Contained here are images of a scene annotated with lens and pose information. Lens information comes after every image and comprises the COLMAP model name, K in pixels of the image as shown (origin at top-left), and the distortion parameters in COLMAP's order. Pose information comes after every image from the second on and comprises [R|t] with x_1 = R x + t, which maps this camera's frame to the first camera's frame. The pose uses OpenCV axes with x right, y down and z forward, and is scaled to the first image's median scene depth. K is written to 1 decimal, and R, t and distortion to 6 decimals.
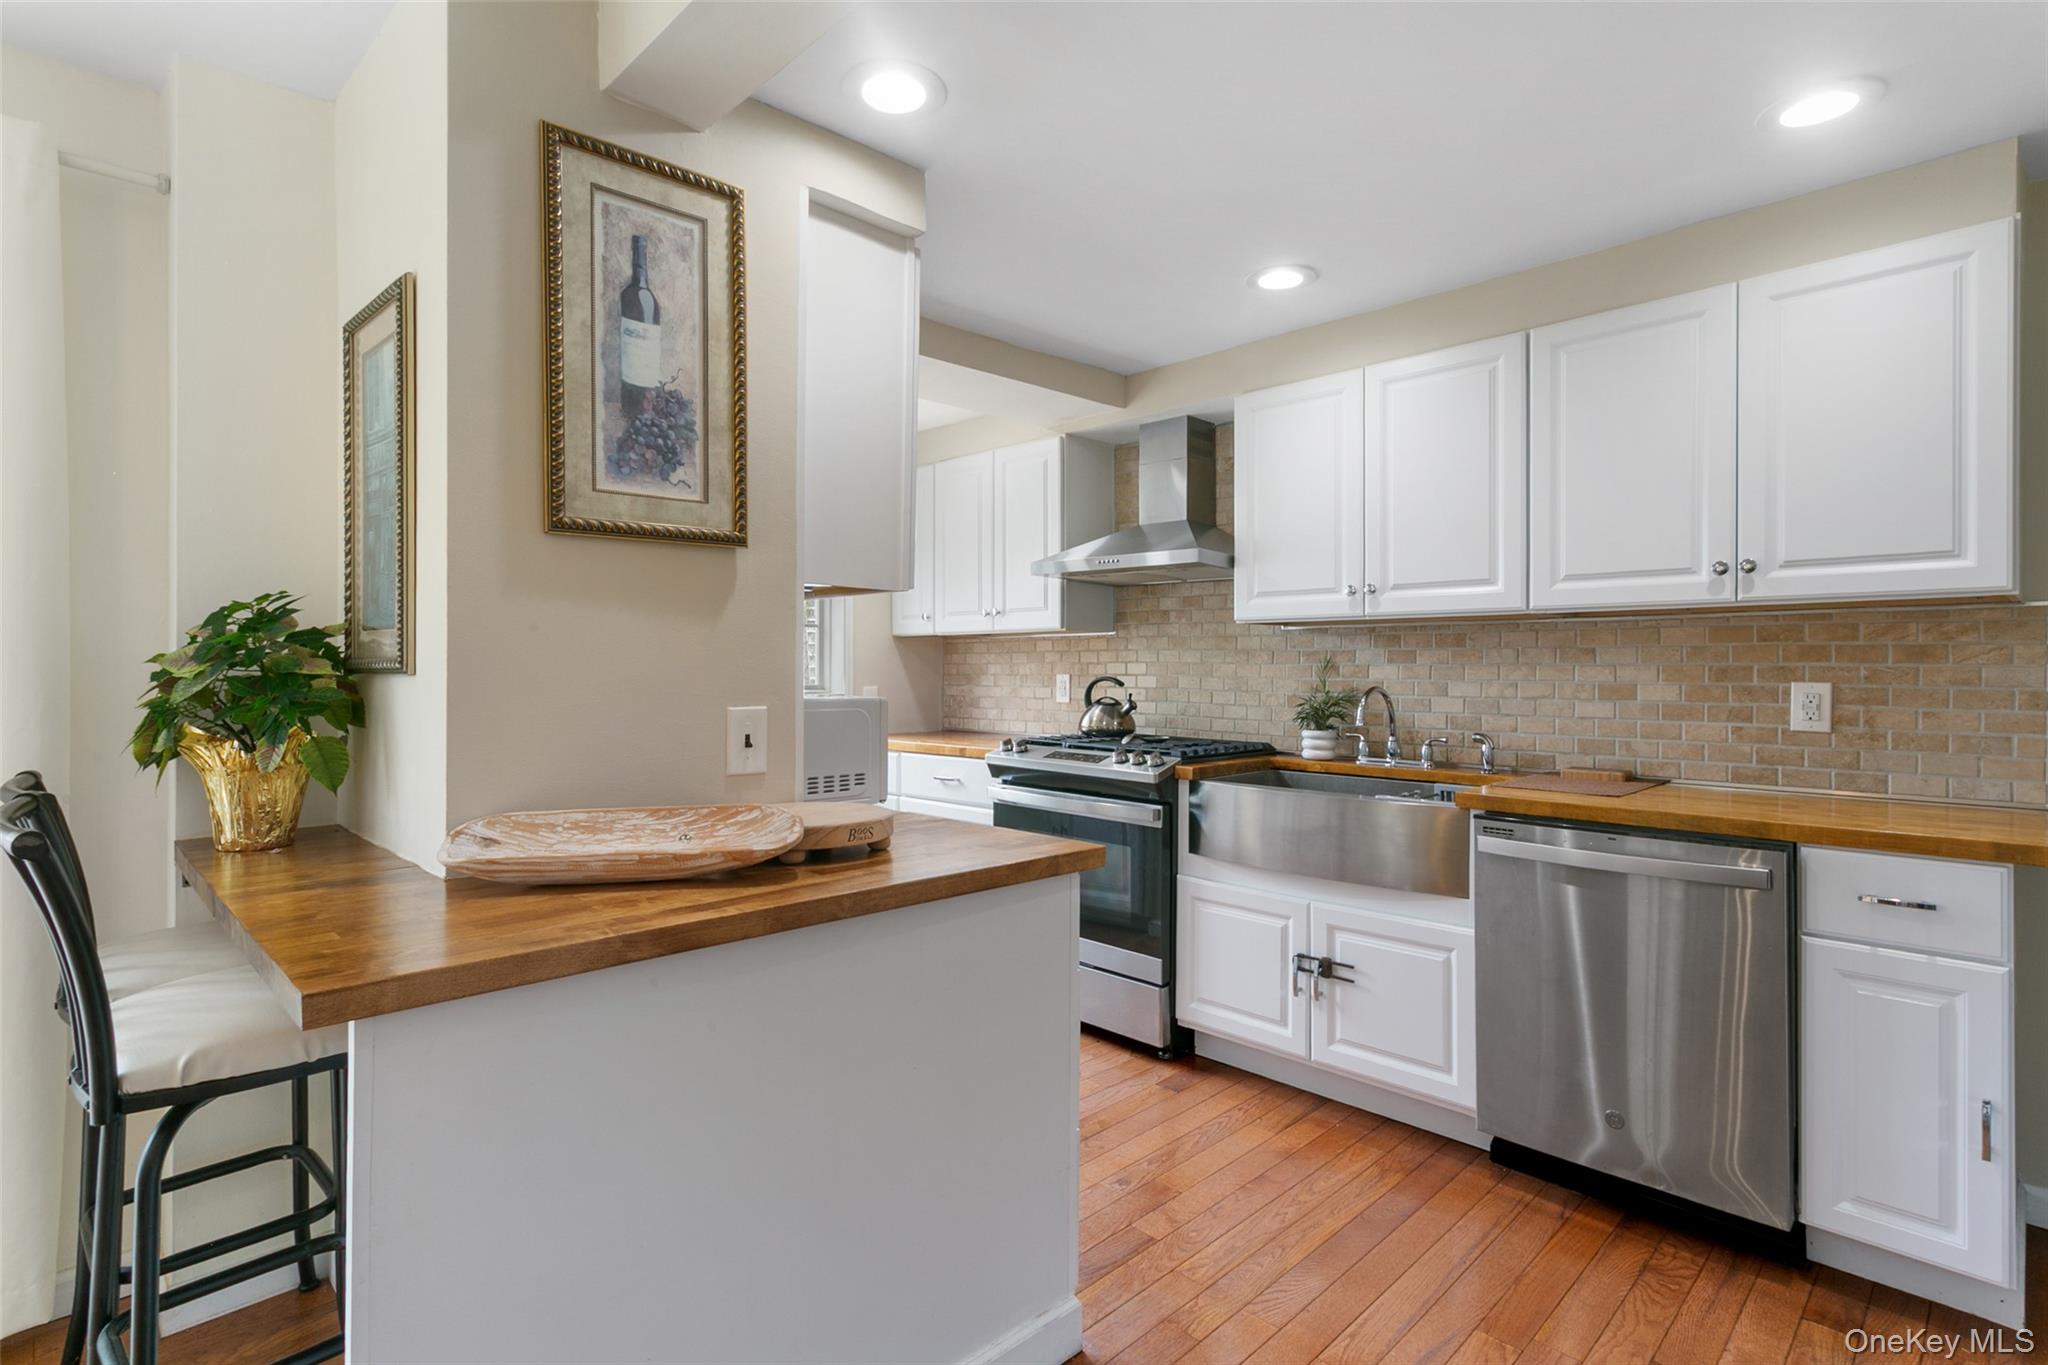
lens RADIAL K [[1006.1, 0, 1016.4], [0, 1006.1, 659.1], [0, 0, 1]] dist [0.009066, 0.001861]
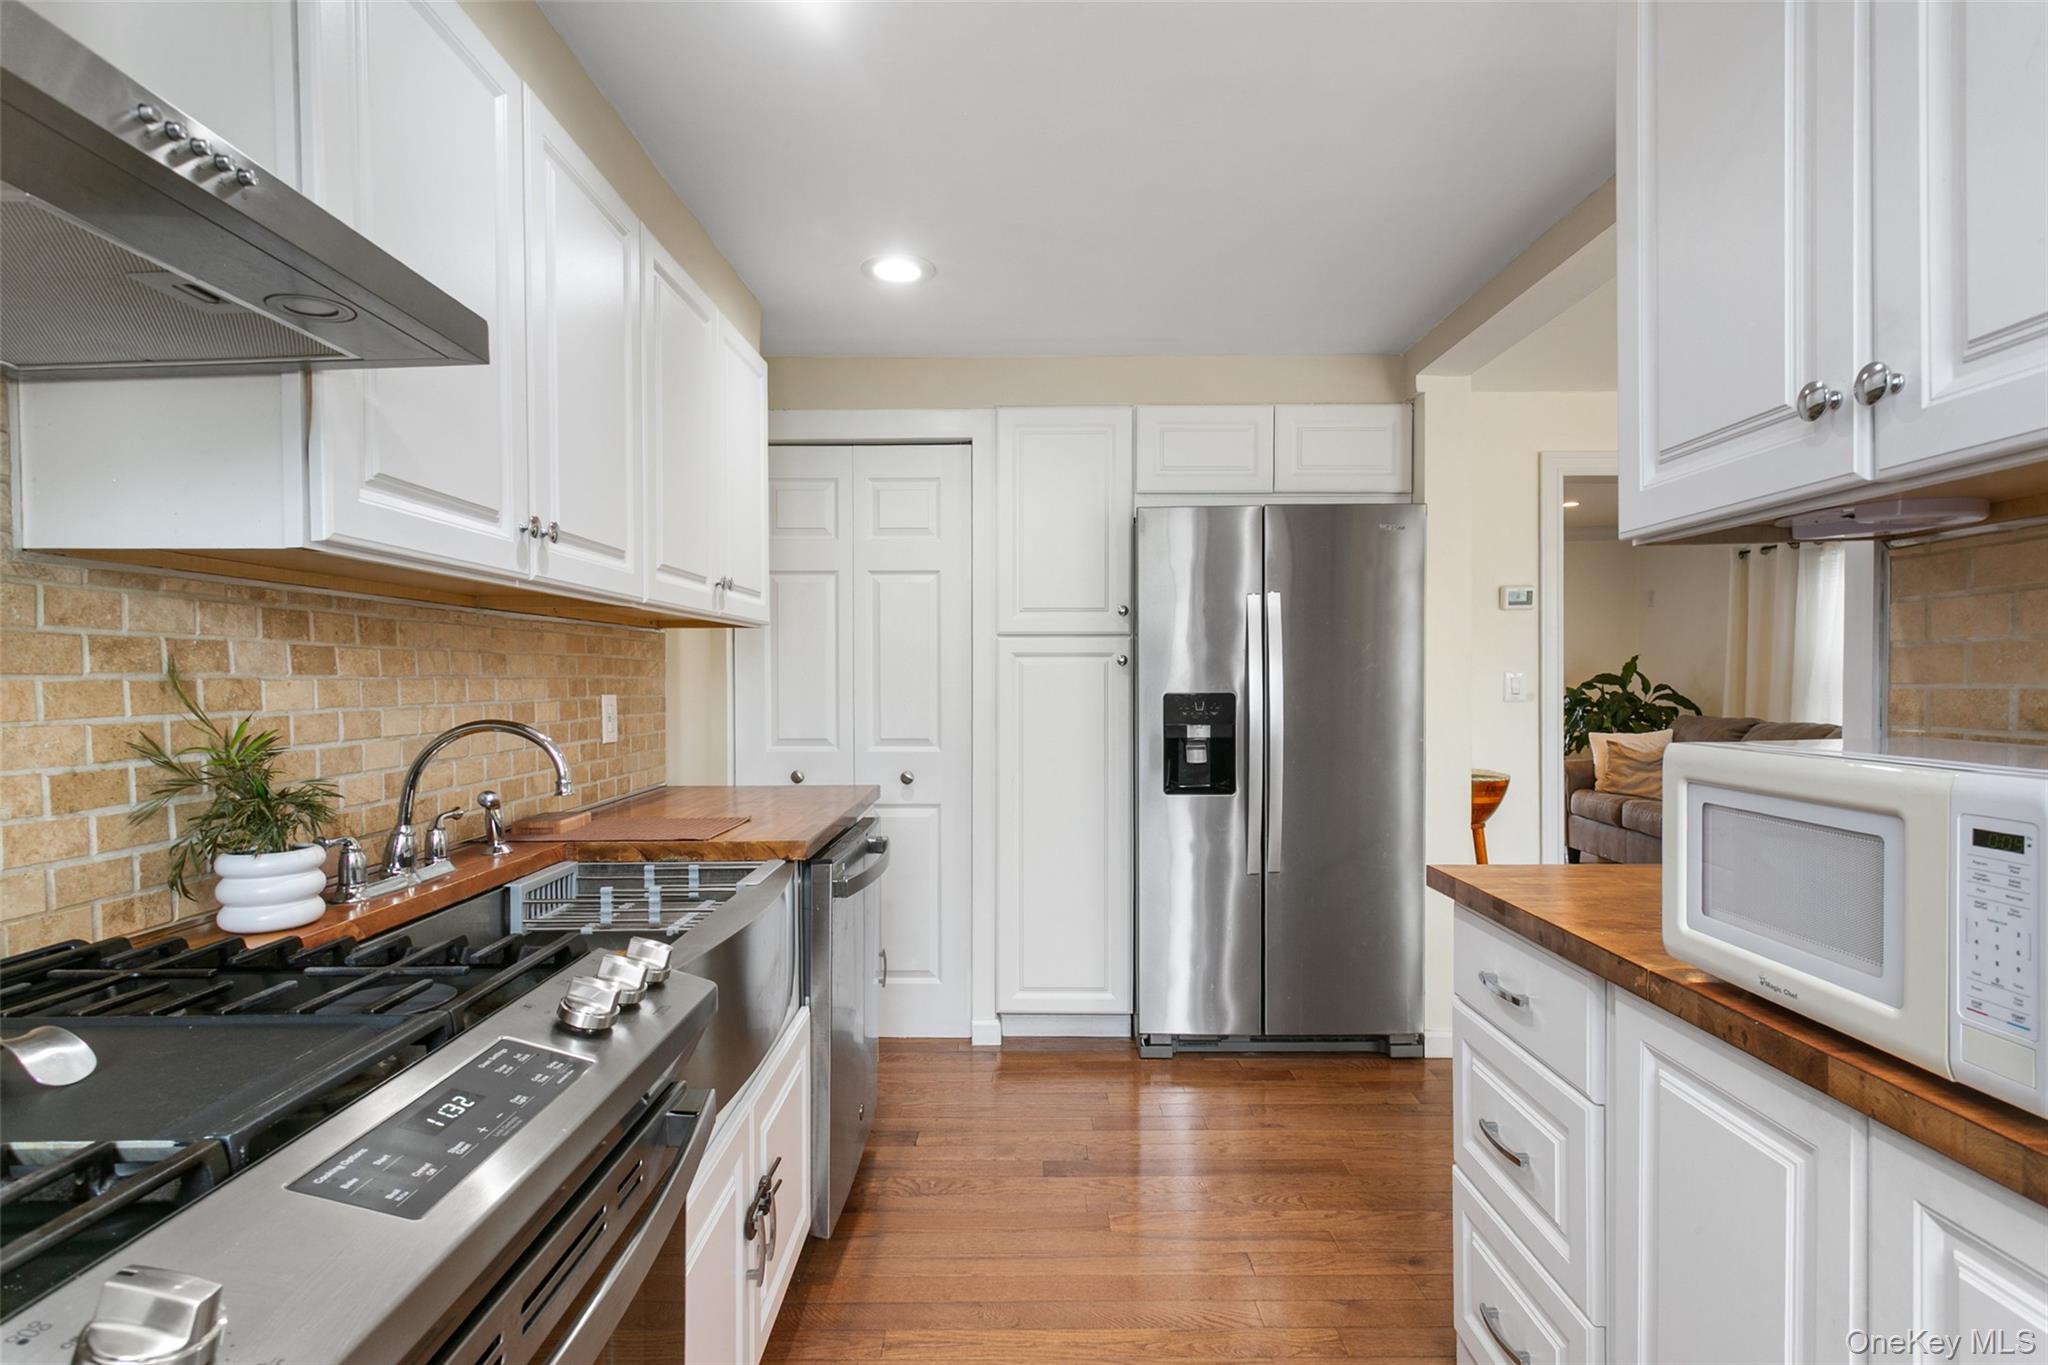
lens RADIAL K [[1006.1, 0, 1028.7], [0, 1006.1, 683.1], [0, 0, 1]] dist [0.009066, 0.001861]
pose [[-0.710144, -0.001757, 0.704055, -0.188033], [-0.001363, 0.999998, 0.001120, 0.007605], [-0.704056, -0.000164, -0.710145, 1.159856]]
